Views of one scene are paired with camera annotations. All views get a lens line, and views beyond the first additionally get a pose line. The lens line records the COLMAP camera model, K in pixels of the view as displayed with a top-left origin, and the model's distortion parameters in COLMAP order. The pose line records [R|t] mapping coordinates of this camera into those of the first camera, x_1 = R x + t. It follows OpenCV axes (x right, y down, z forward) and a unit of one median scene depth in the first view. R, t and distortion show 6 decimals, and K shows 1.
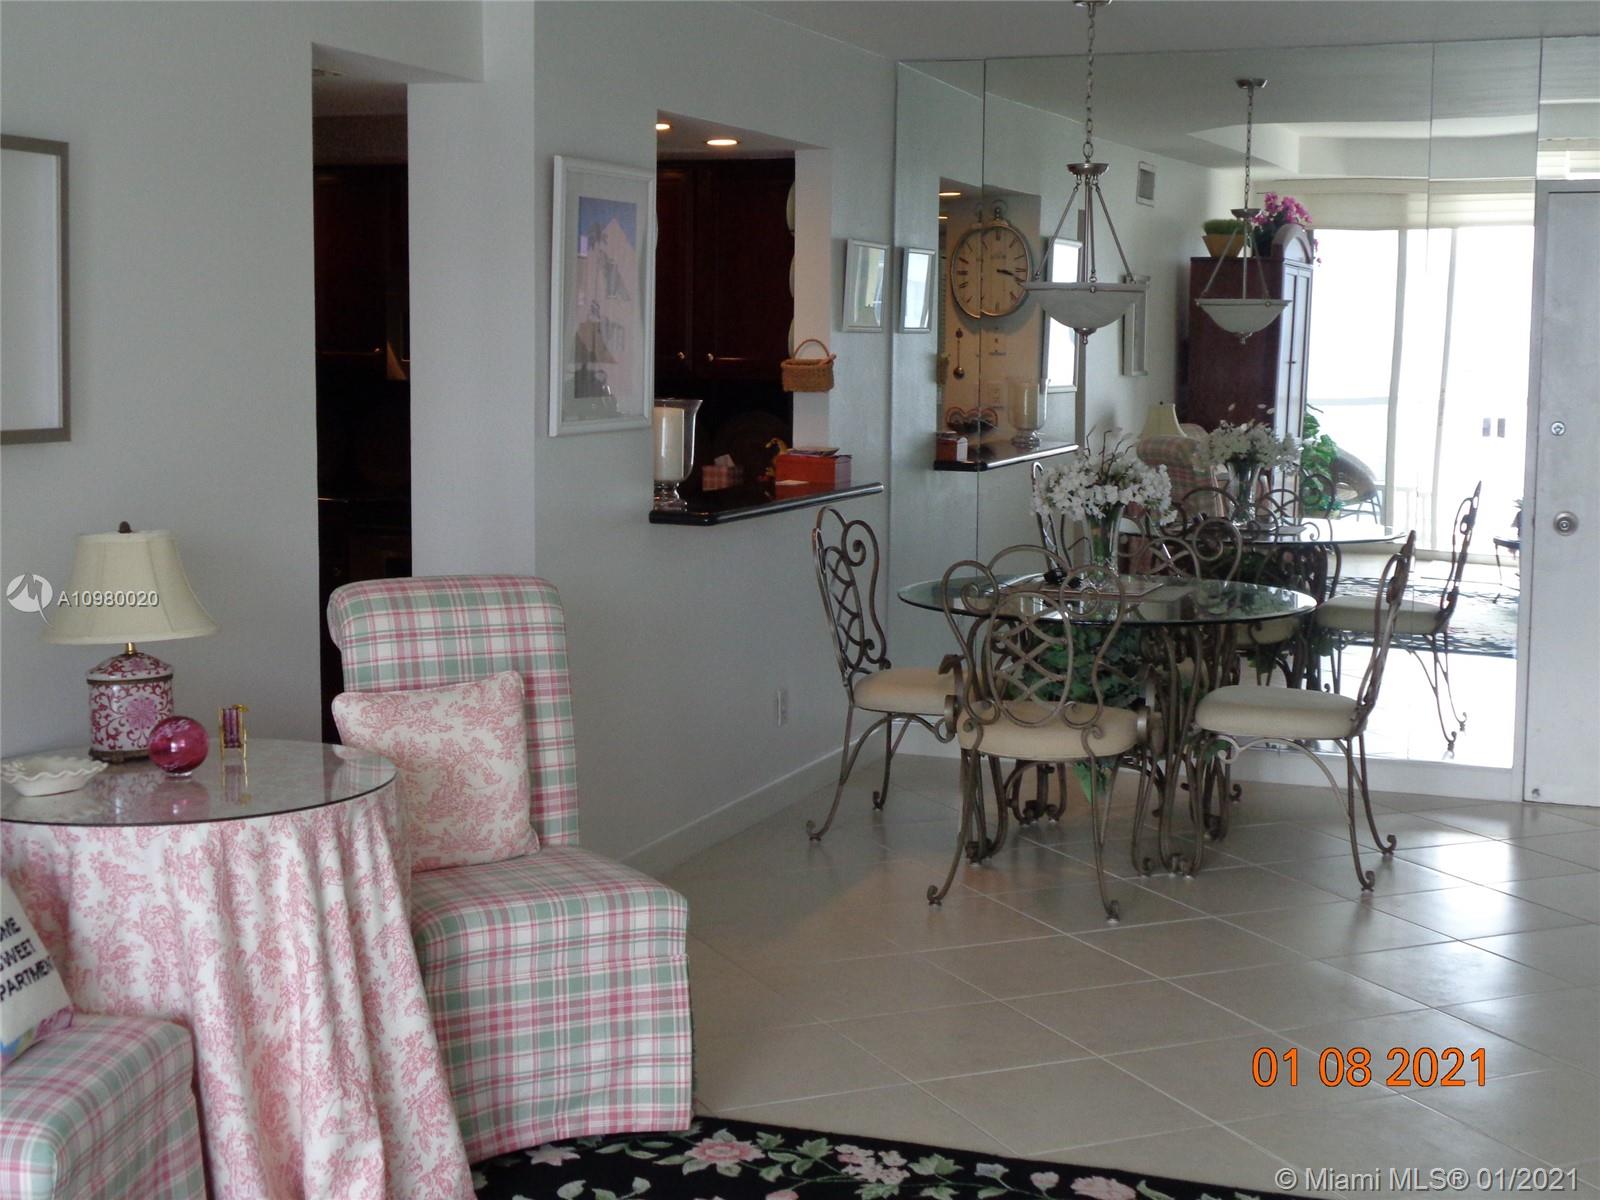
lens RADIAL K [[2316.3, 0, 796.1], [0, 2316.3, 585.1], [0, 0, 1]] dist [-0.011989, 0.000000]
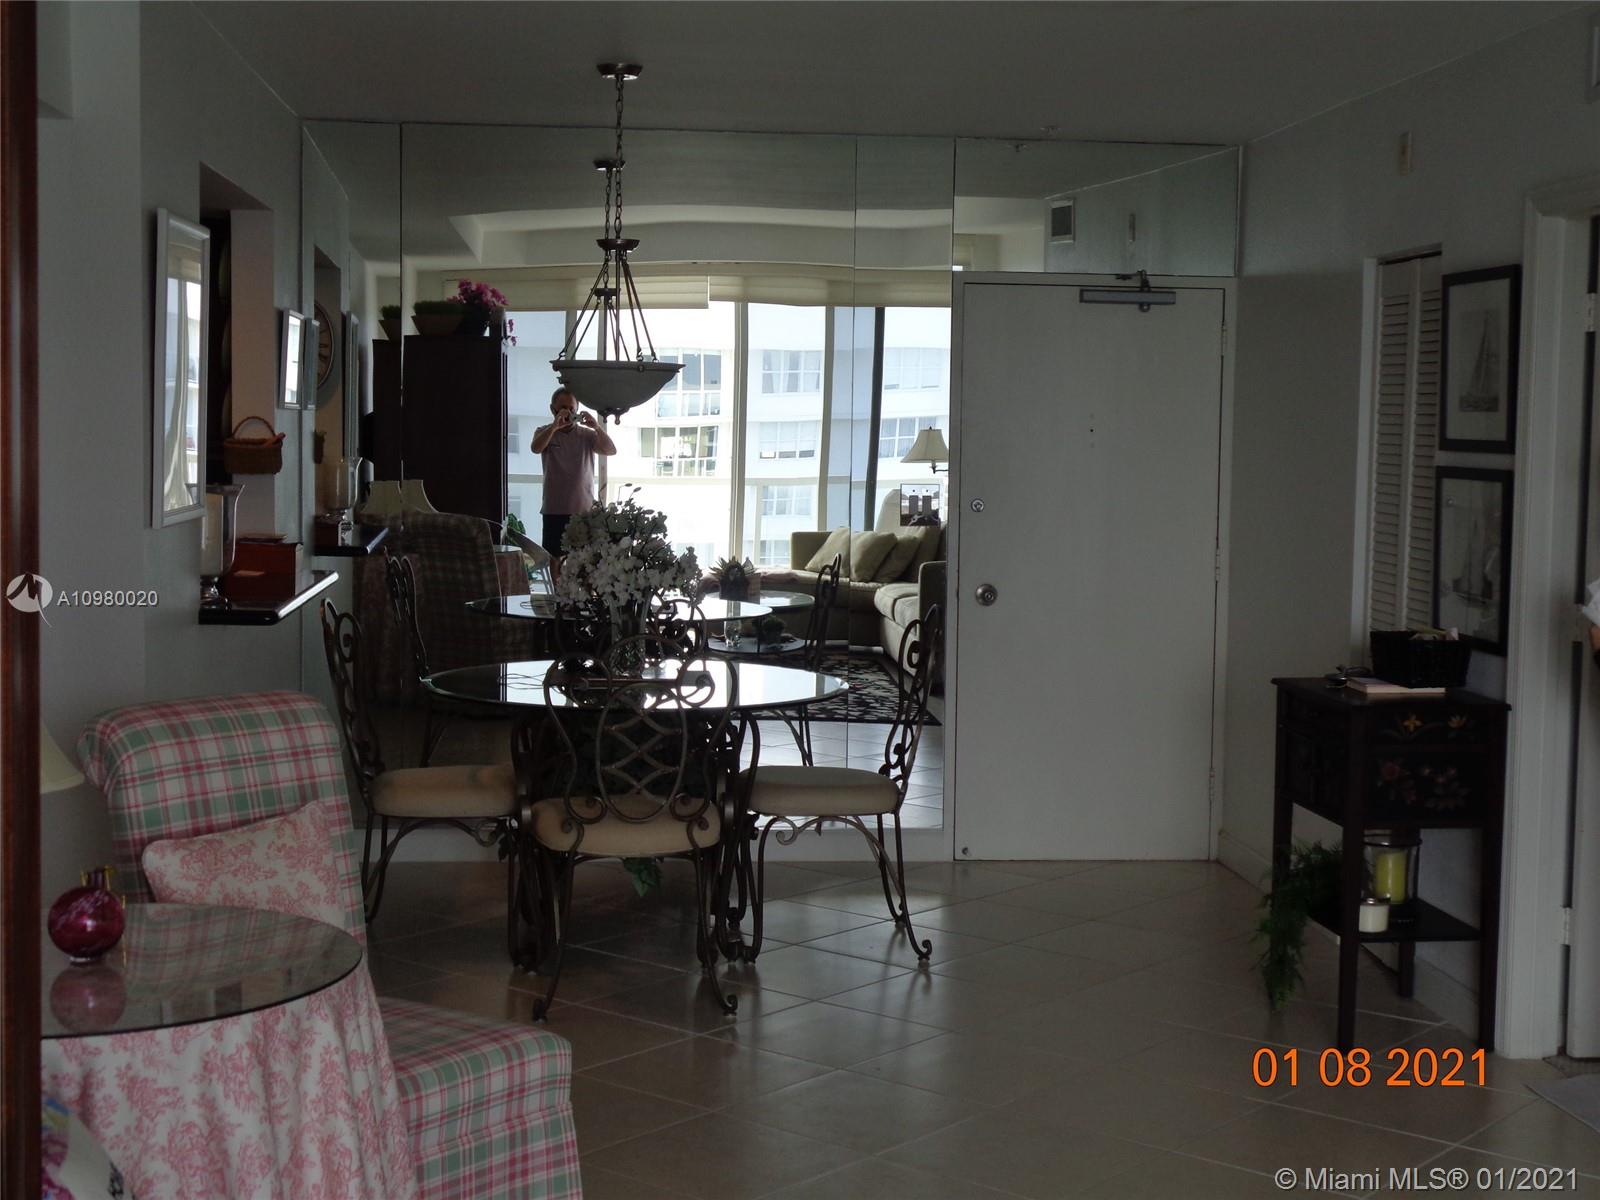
lens RADIAL K [[2316.3, 0, 798.8], [0, 2316.3, 614.1], [0, 0, 1]] dist [-0.011989, 0.000000]
pose [[0.889803, -0.031940, 0.455226, -0.378706], [0.040740, 0.999124, -0.009529, -0.018593], [-0.454524, 0.027024, 0.890325, 0.154181]]
